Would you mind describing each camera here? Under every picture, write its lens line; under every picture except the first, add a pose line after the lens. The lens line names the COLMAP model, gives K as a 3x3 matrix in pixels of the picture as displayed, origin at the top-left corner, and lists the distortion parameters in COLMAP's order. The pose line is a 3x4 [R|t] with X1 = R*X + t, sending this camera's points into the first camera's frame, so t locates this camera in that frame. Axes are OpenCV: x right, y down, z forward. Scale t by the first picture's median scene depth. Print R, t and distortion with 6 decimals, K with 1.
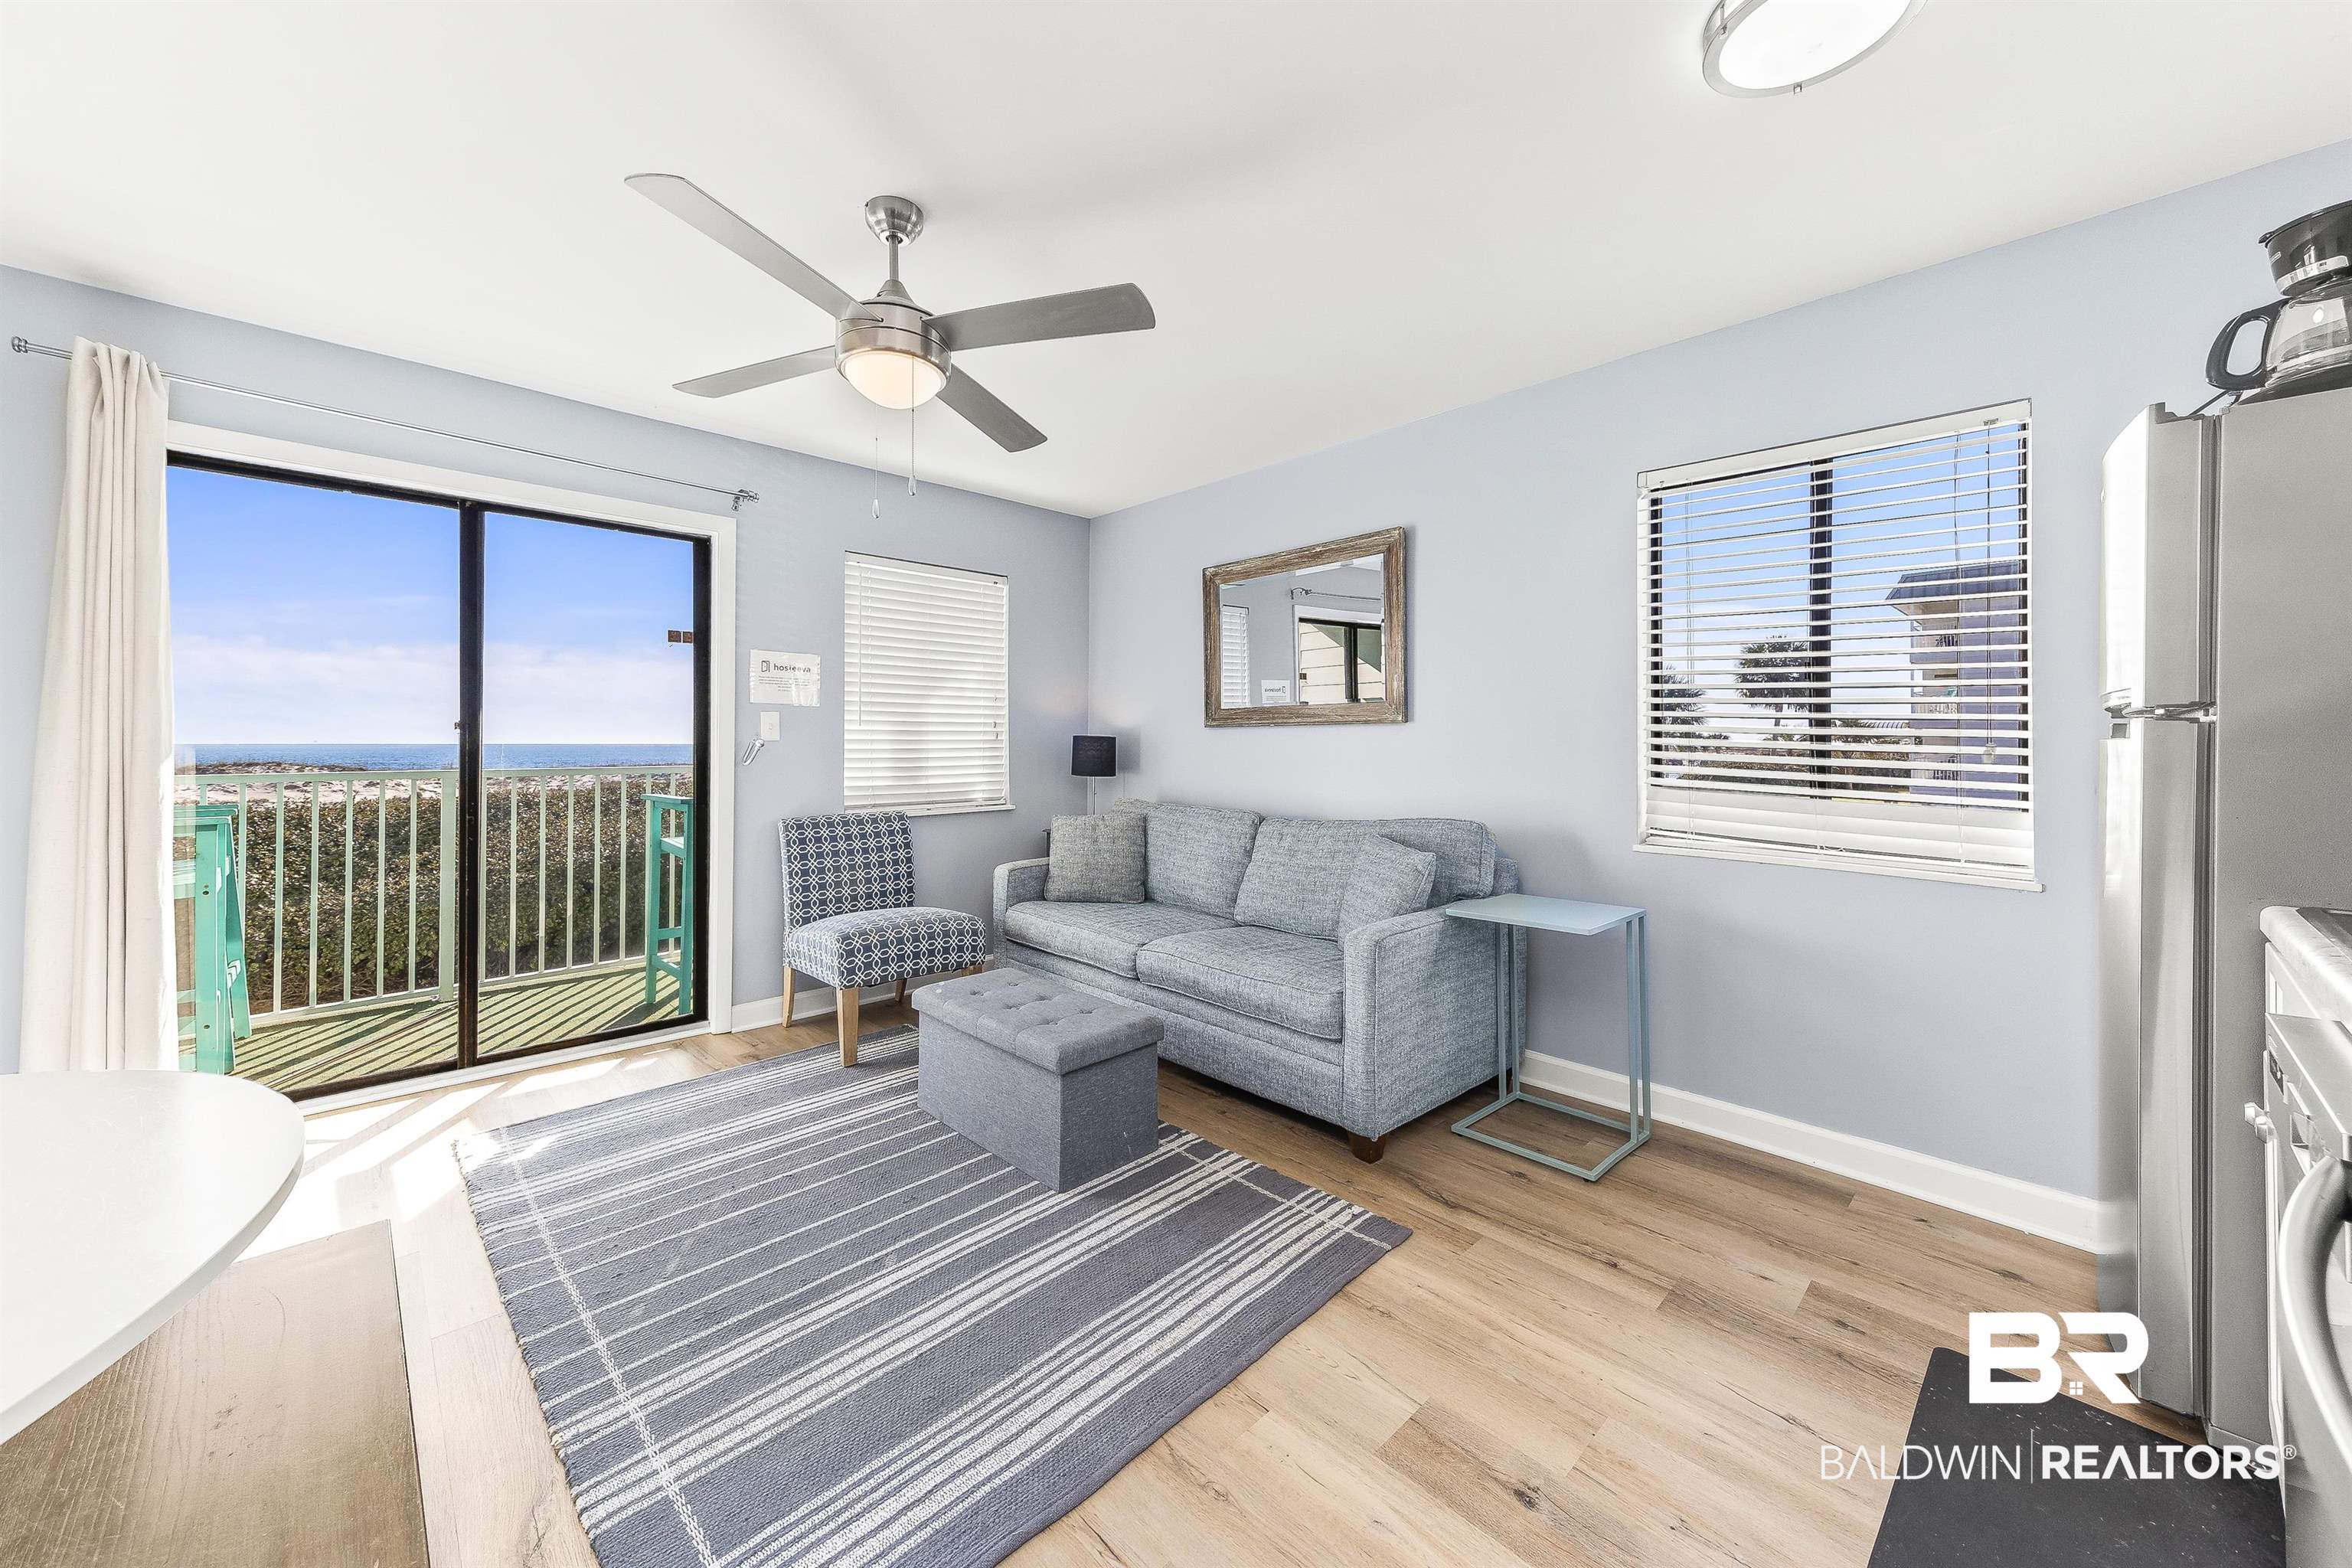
lens RADIAL K [[850.9, 0, 1074.2], [0, 850.9, 733.6], [0, 0, 1]] dist [0.011877, 0.000093]
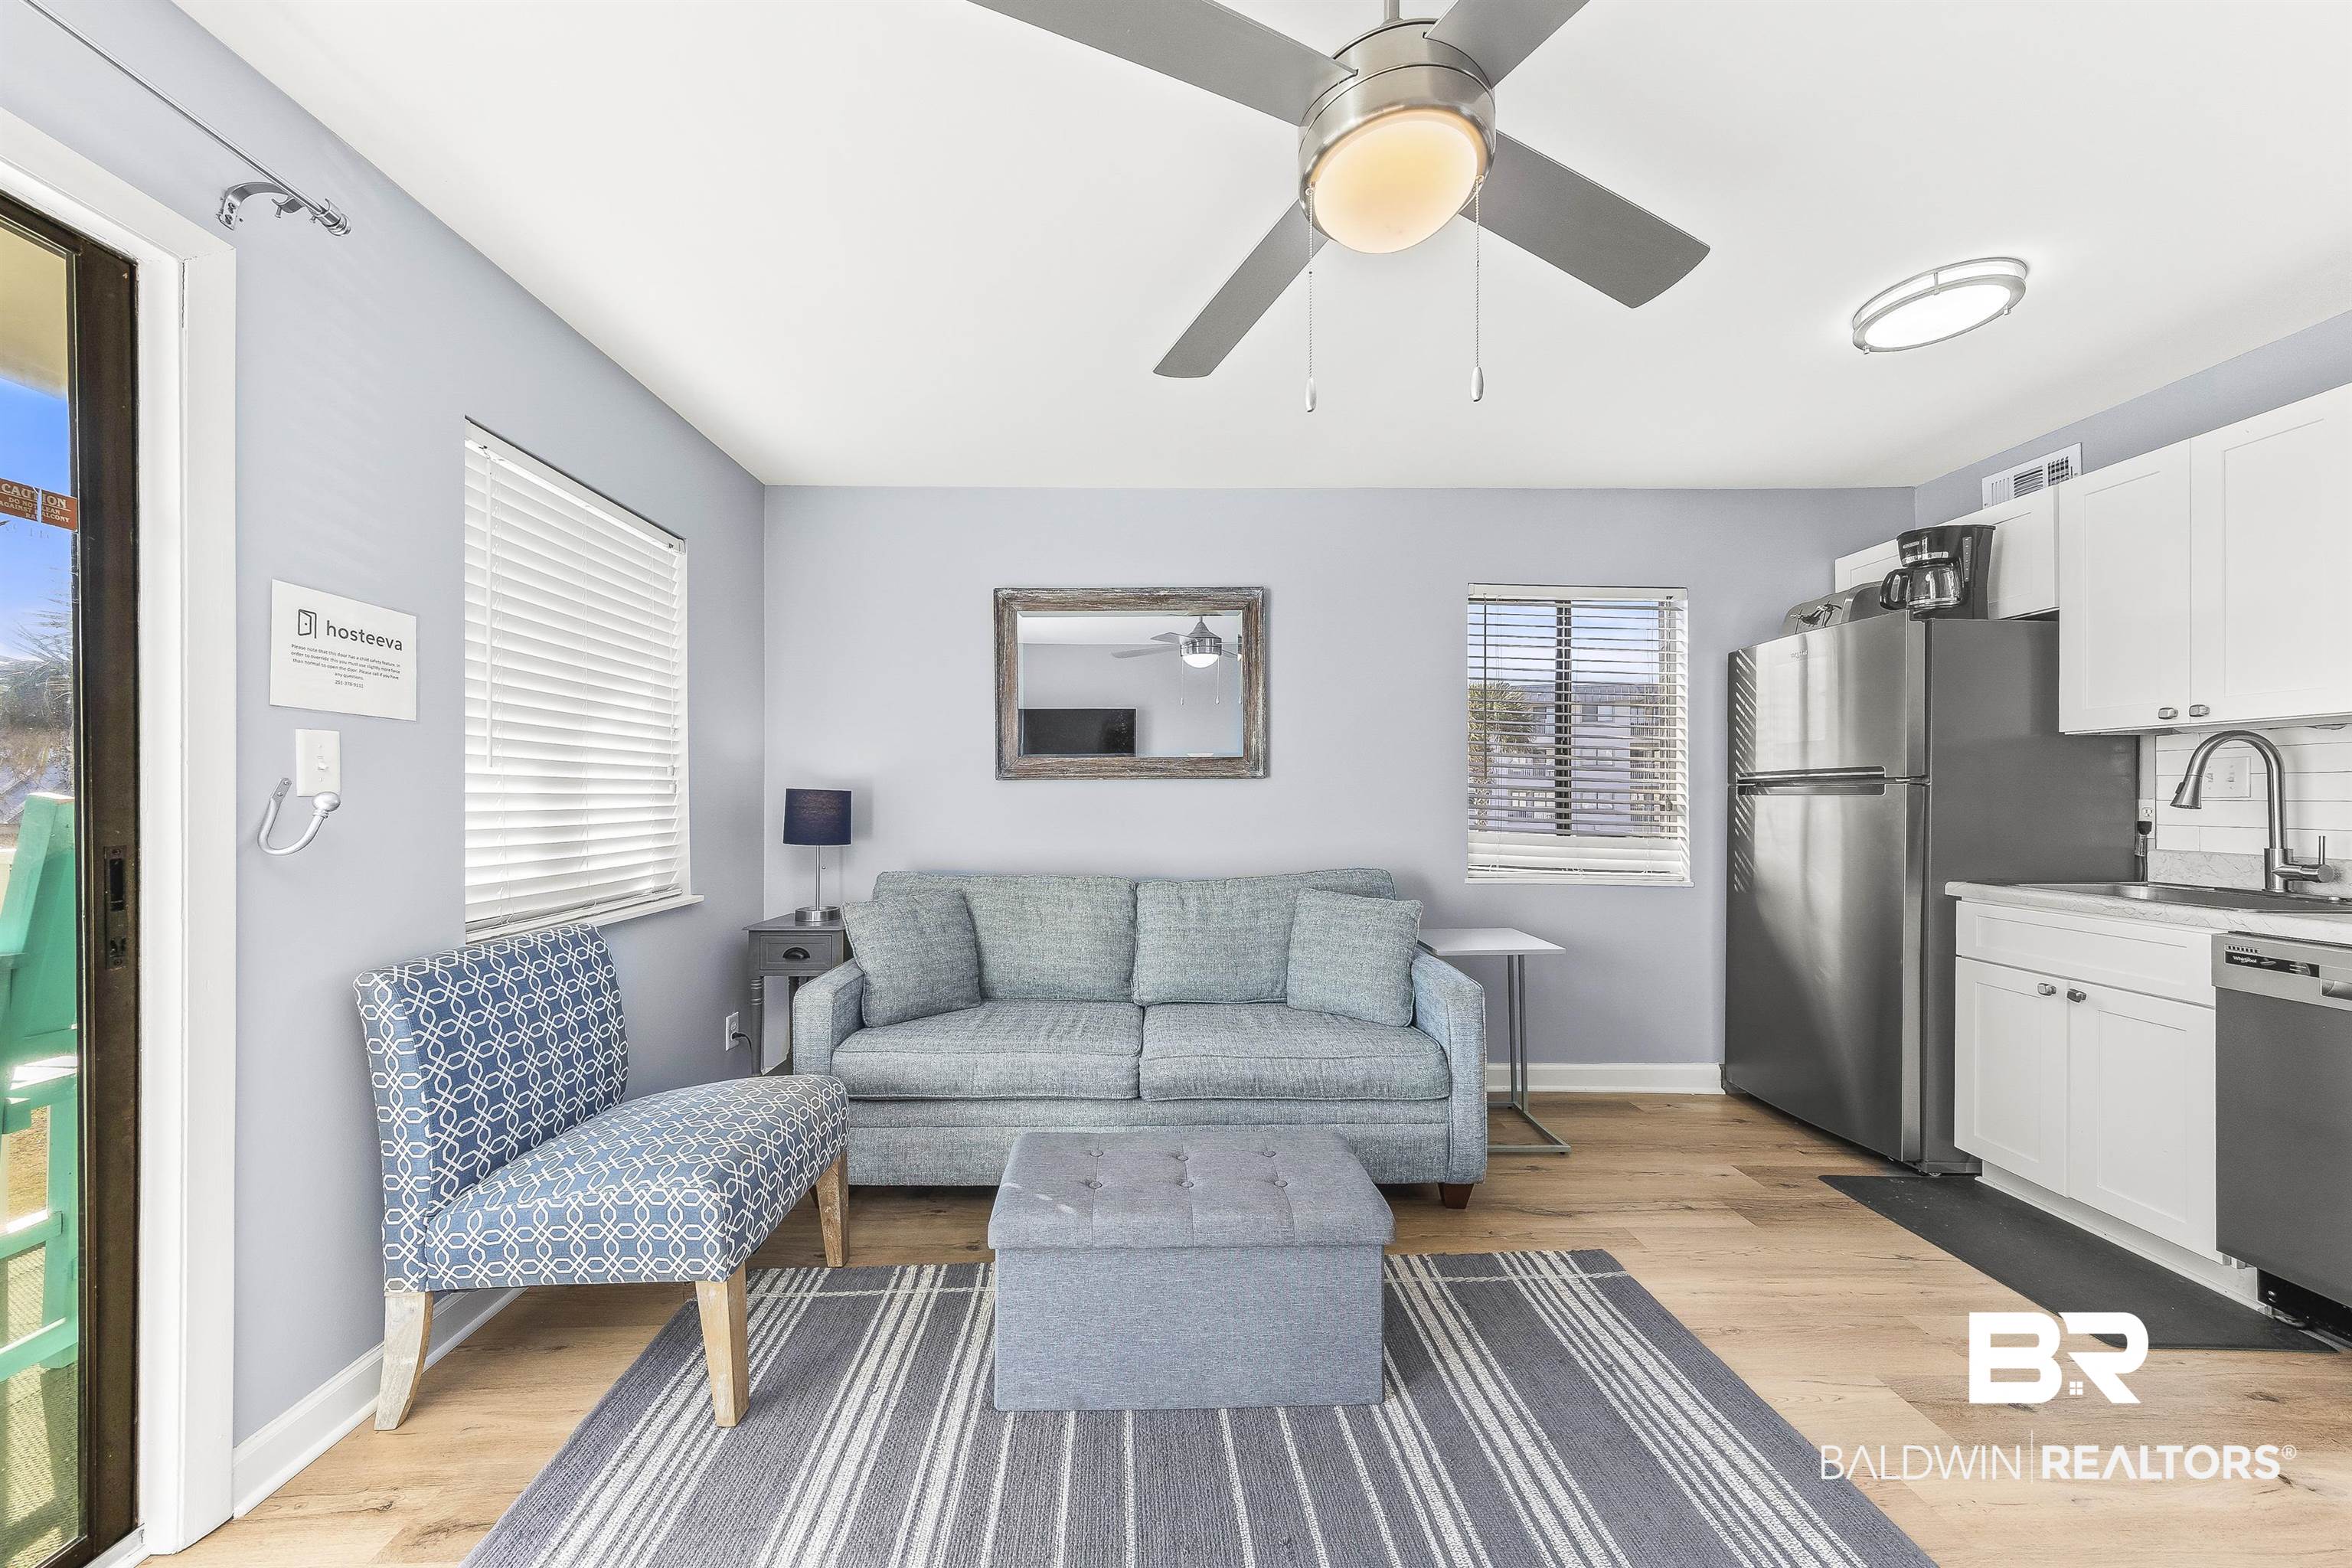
lens RADIAL K [[838.2, 0, 1176.0], [0, 838.2, 784.0], [0, 0, 1]] dist [0.012015, 0.000006]
pose [[0.644211, 0.009746, 0.764786, -0.513468], [-0.005760, 0.999952, -0.007890, 0.003468], [-0.764826, 0.000678, 0.644236, 0.484080]]
